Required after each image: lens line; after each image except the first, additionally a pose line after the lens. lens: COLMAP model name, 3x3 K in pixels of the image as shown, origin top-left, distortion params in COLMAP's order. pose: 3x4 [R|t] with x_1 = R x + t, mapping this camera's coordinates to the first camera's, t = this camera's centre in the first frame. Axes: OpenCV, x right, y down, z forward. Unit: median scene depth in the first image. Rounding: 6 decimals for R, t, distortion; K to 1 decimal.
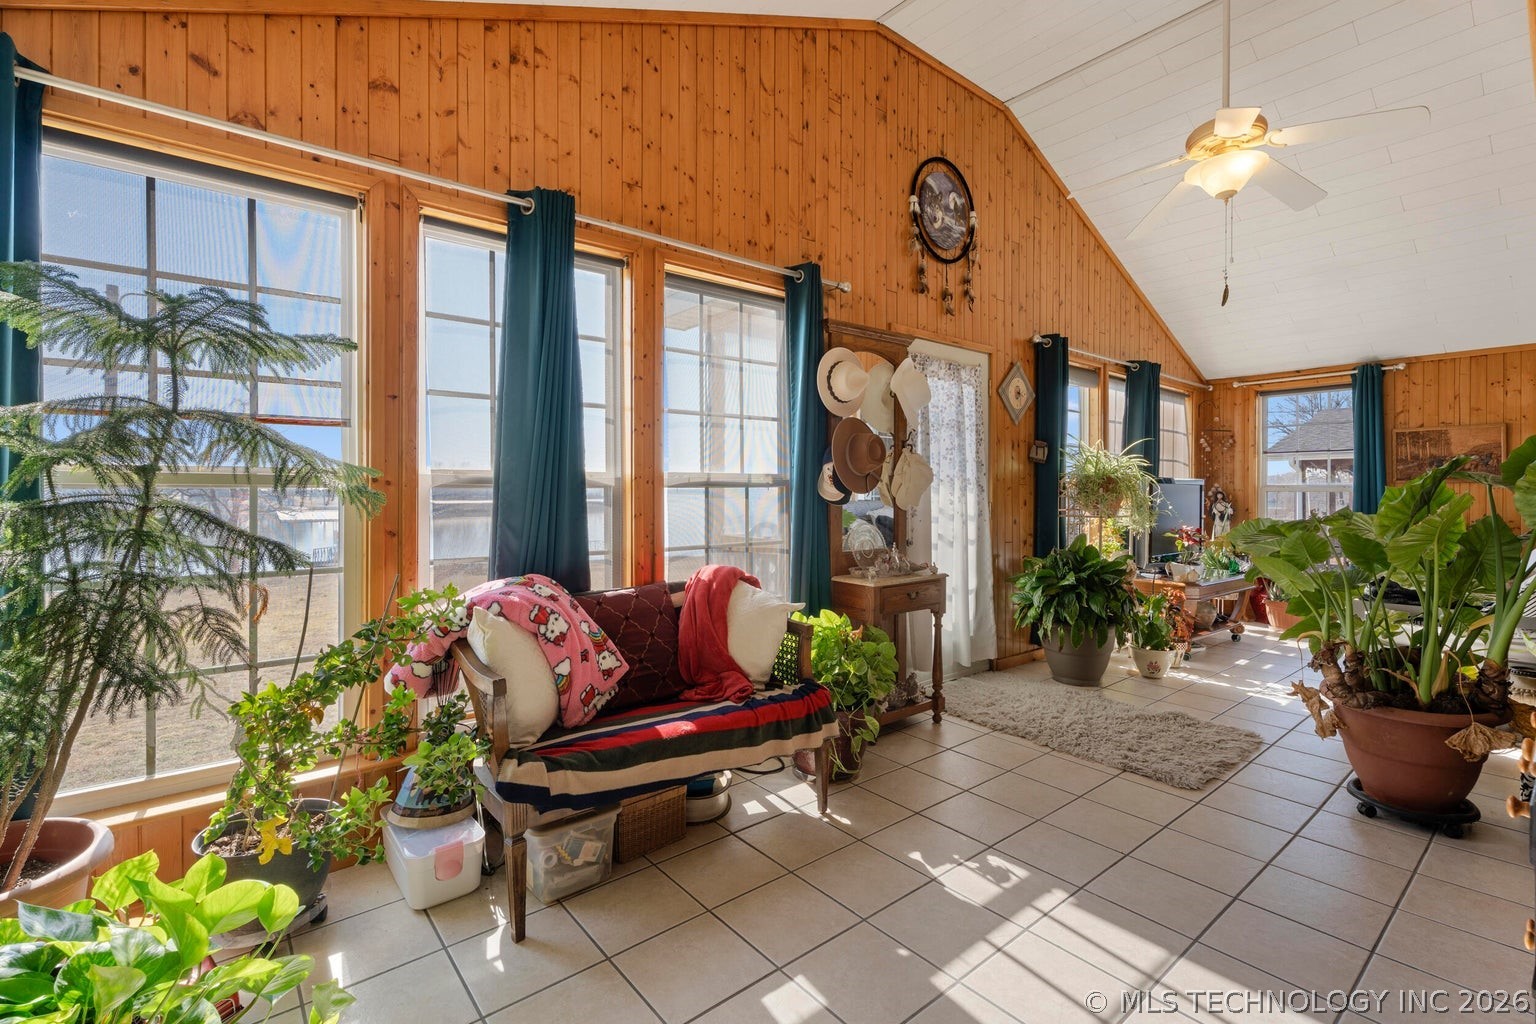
lens RADIAL K [[694.4, 0, 765.9], [0, 694.4, 497.4], [0, 0, 1]] dist [-0.001435, -0.000149]
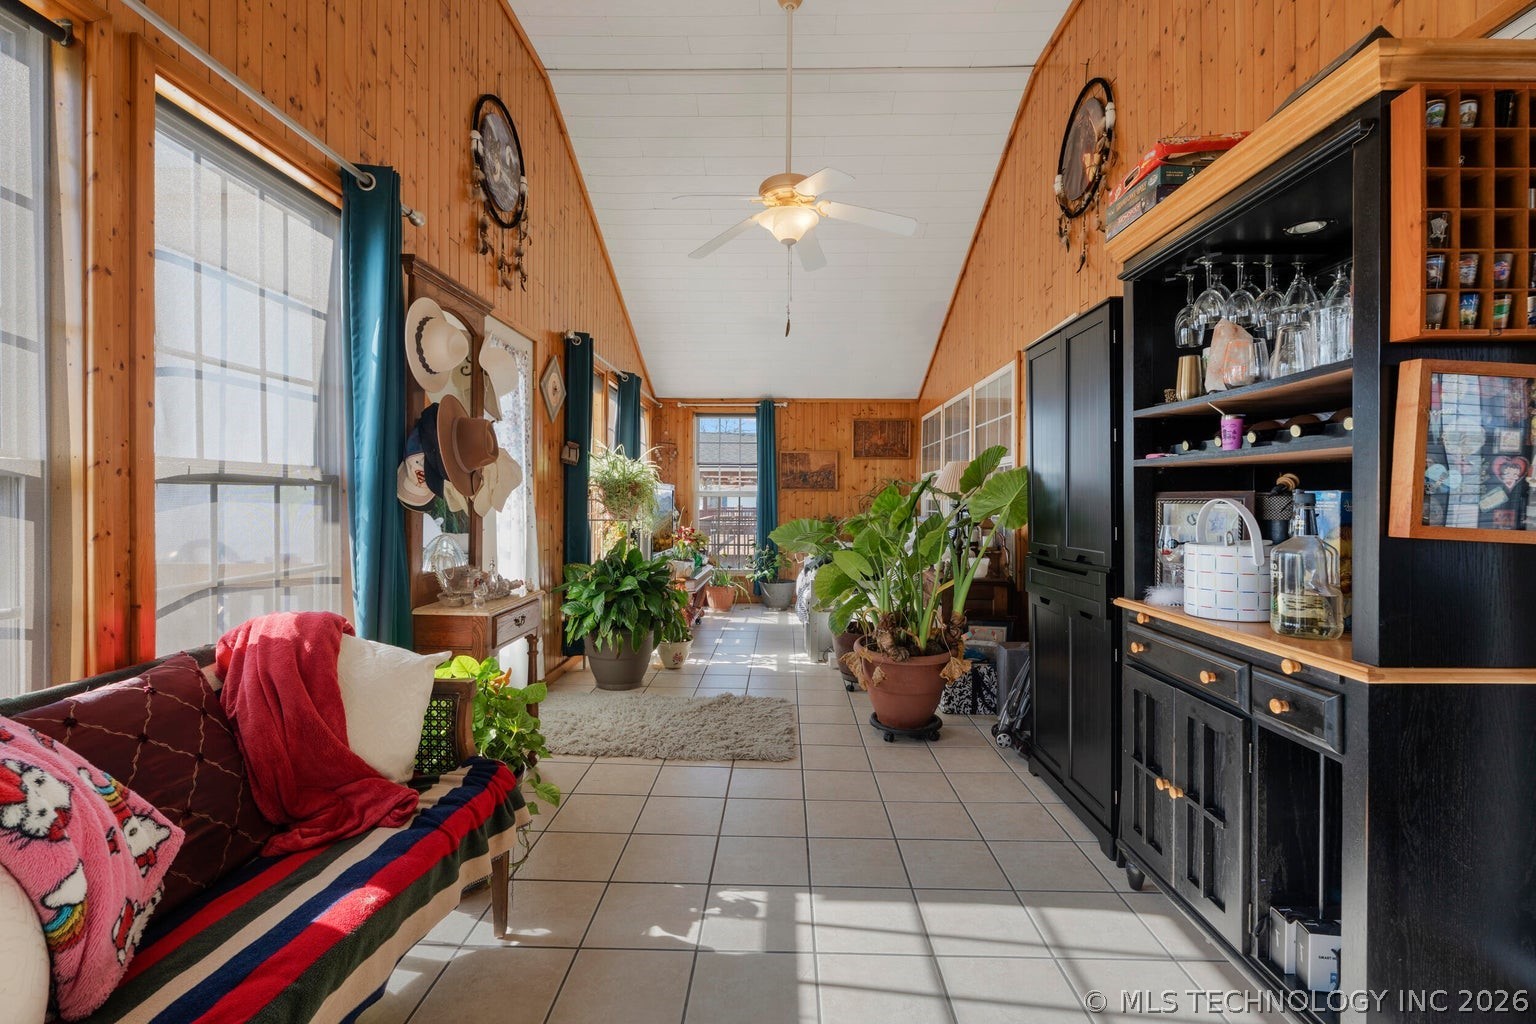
lens RADIAL K [[694.4, 0, 771.0], [0, 694.4, 503.3], [0, 0, 1]] dist [-0.001435, -0.000149]
pose [[0.636913, -0.001712, 0.770934, -0.228193], [-0.000454, 0.999997, 0.002595, 0.000270], [-0.770936, -0.002003, 0.636910, 0.247614]]
